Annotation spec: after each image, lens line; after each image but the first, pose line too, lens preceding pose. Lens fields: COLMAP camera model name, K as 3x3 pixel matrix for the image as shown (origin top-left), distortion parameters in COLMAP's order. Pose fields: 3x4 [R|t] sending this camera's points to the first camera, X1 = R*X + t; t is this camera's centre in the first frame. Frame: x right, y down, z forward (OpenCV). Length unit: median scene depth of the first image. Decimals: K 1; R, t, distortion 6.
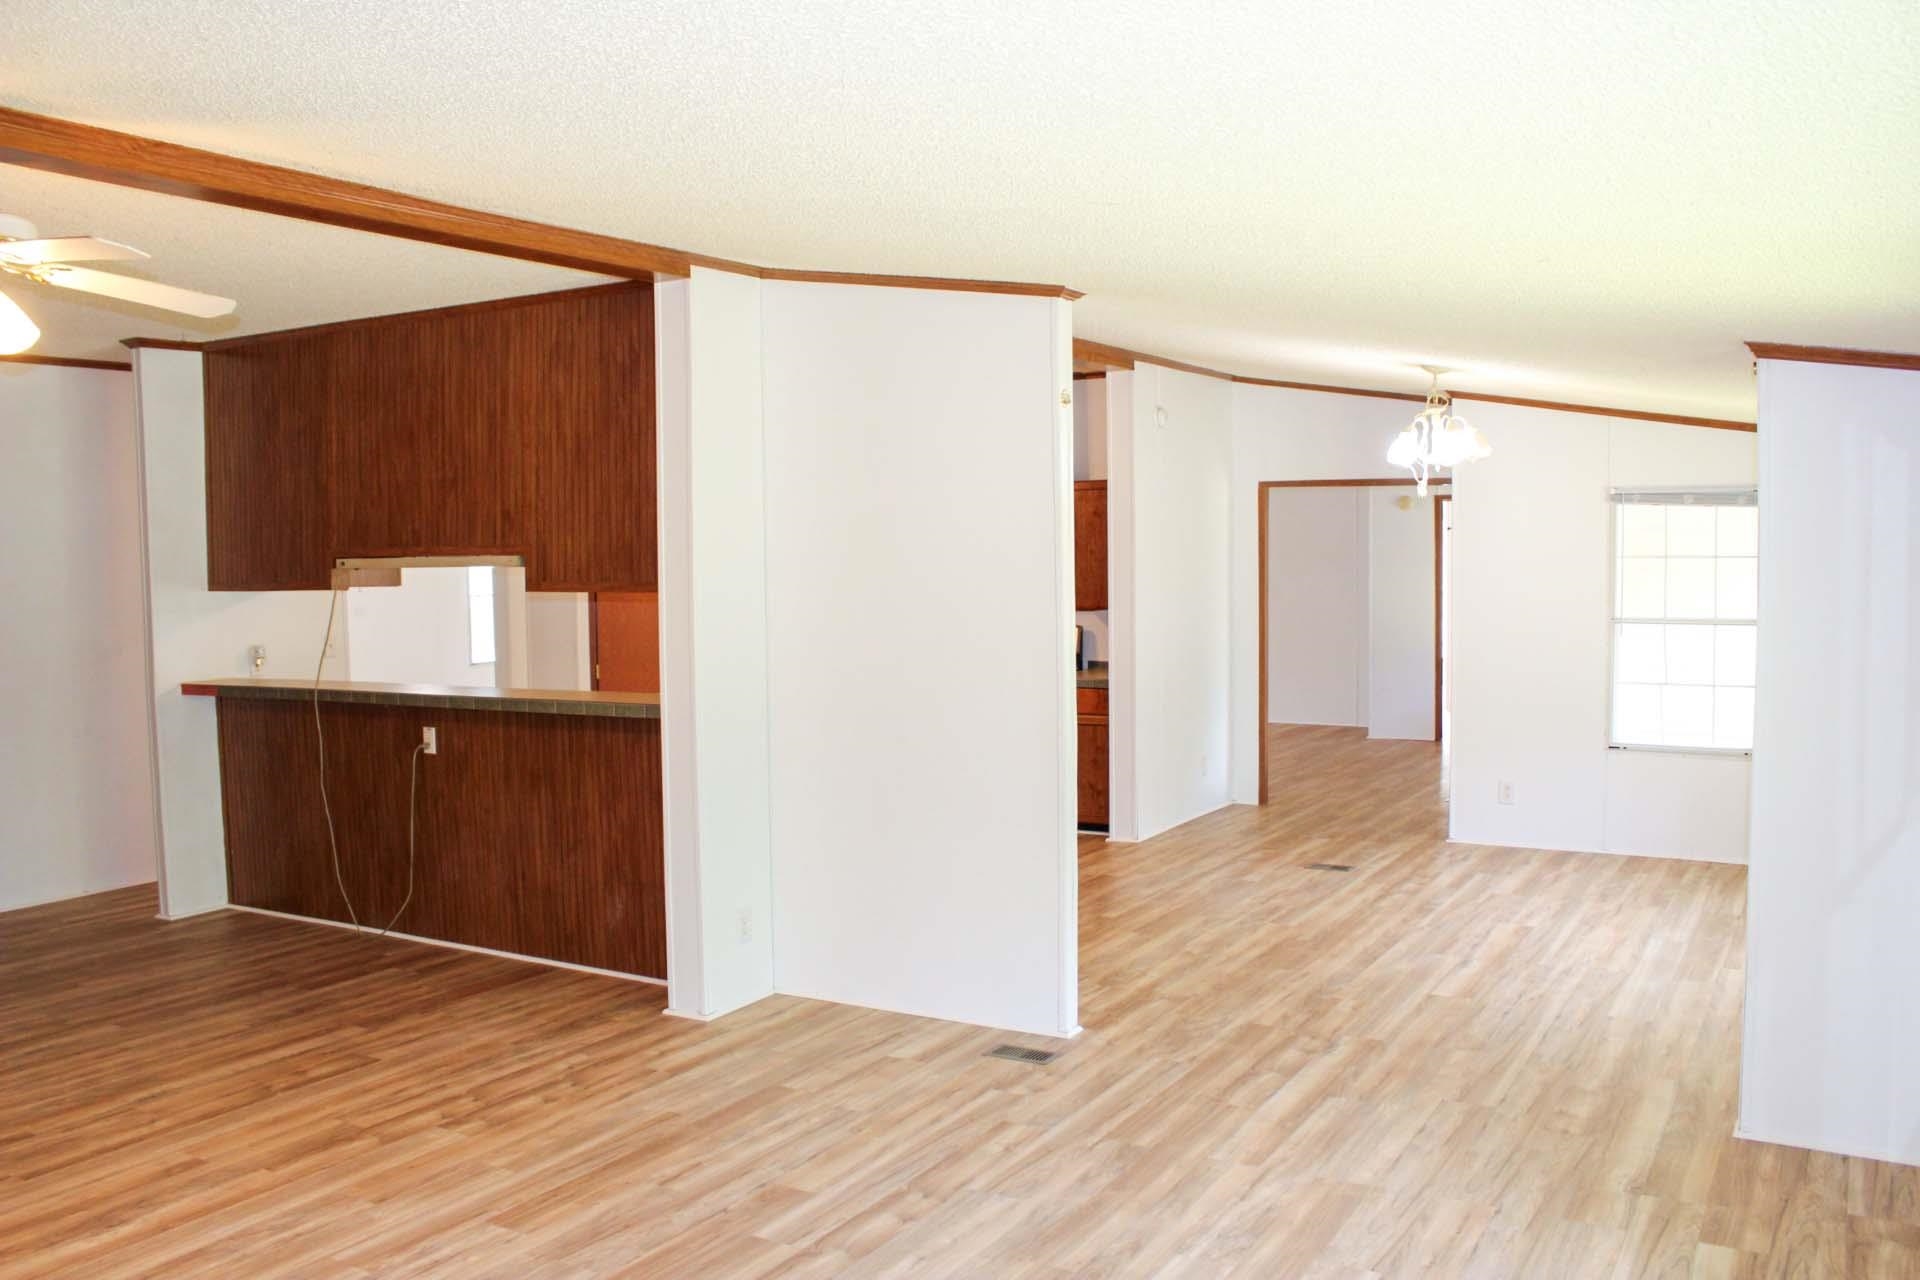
lens RADIAL K [[1601.9, 0, 960.0], [0, 1601.9, 640.0], [0, 0, 1]] dist [-0.175477, 0.162046]
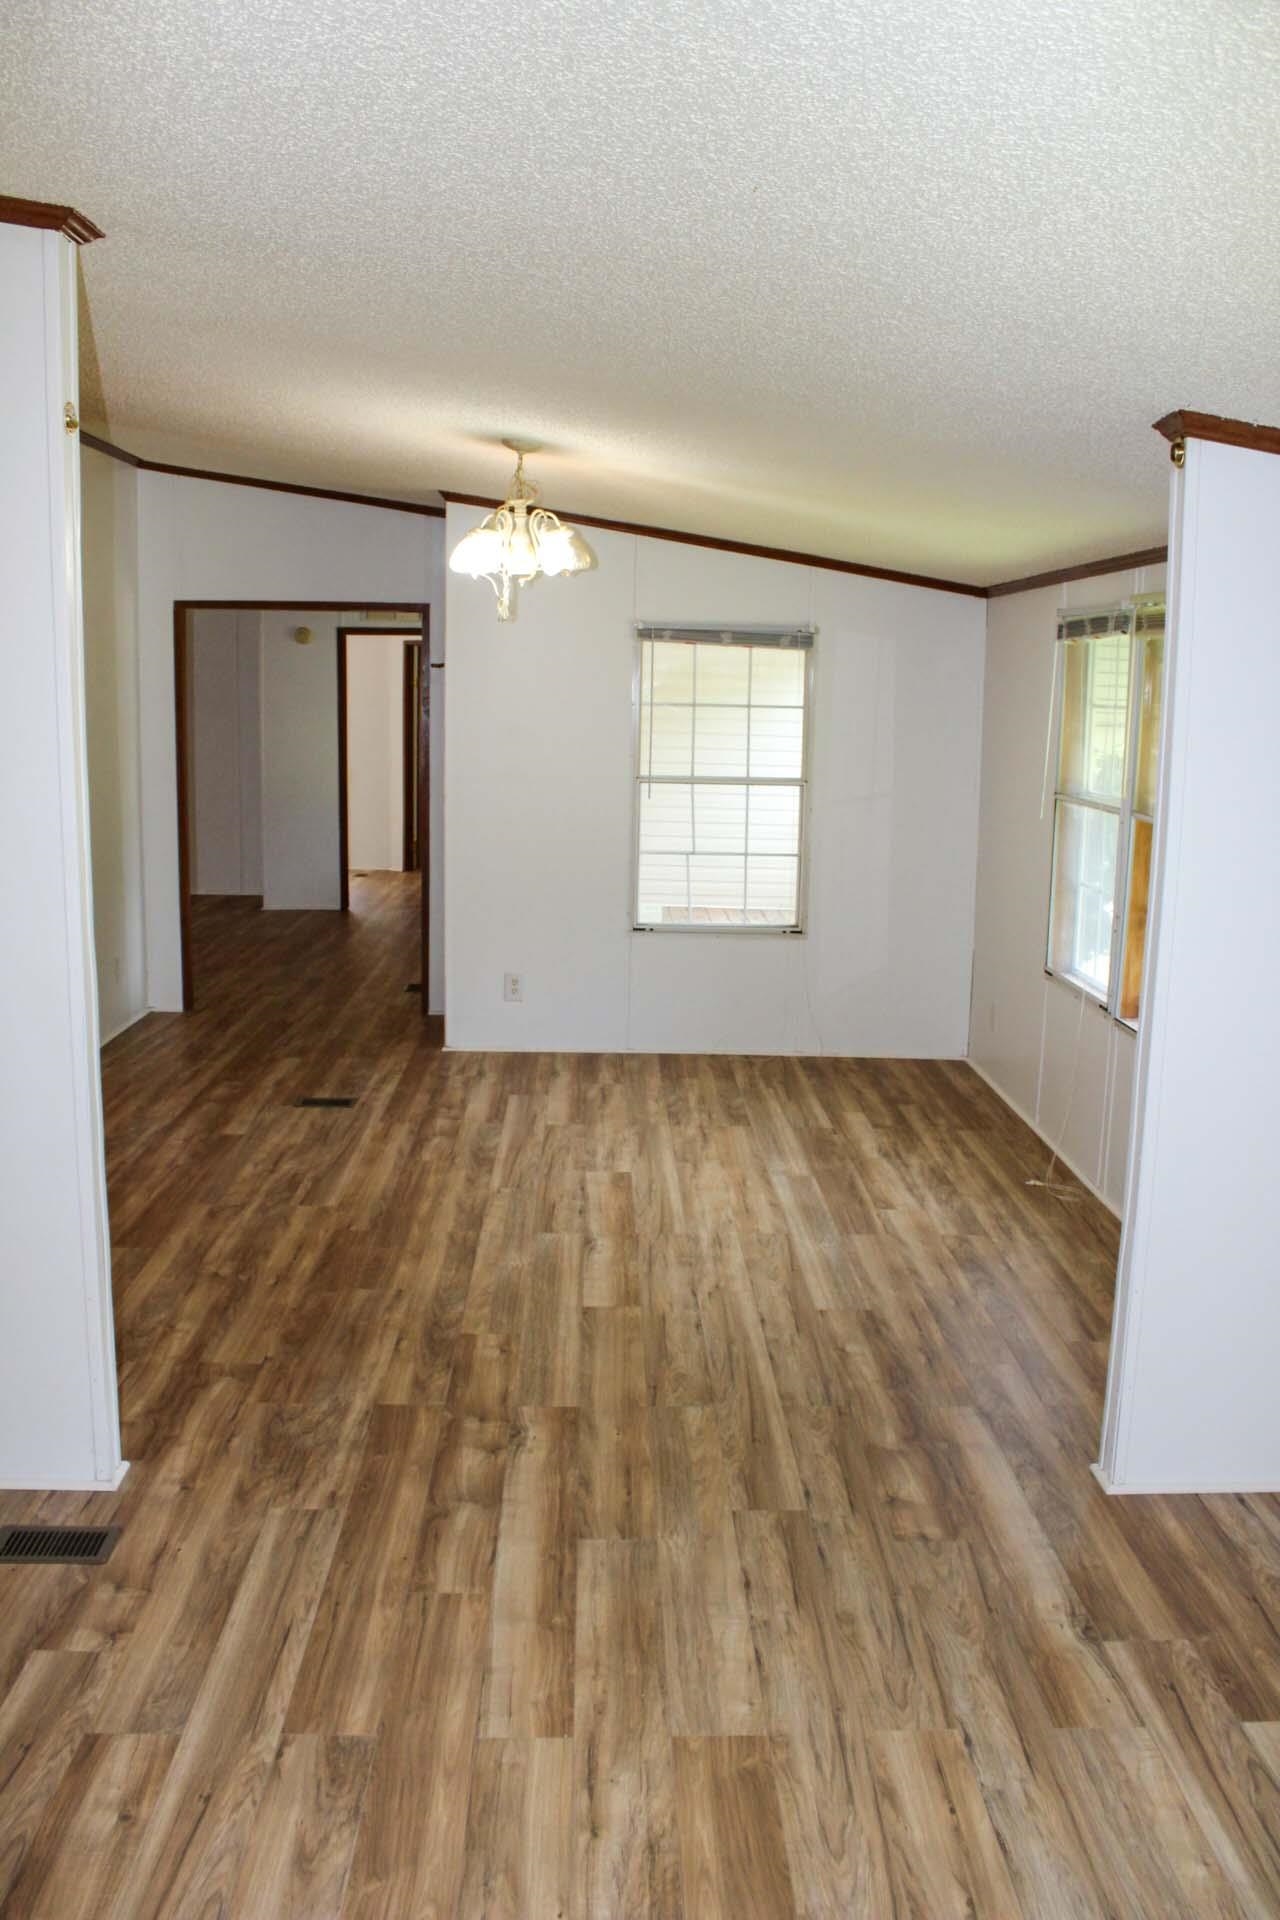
lens RADIAL K [[1601.9, 0, 640.0], [0, 1601.9, 960.0], [0, 0, 1]] dist [-0.175477, 0.162046]
pose [[0.848226, -0.063329, 0.525835, -0.063278], [0.003958, 0.993556, 0.113274, -0.020869], [-0.529620, -0.094001, 0.843010, 0.408687]]
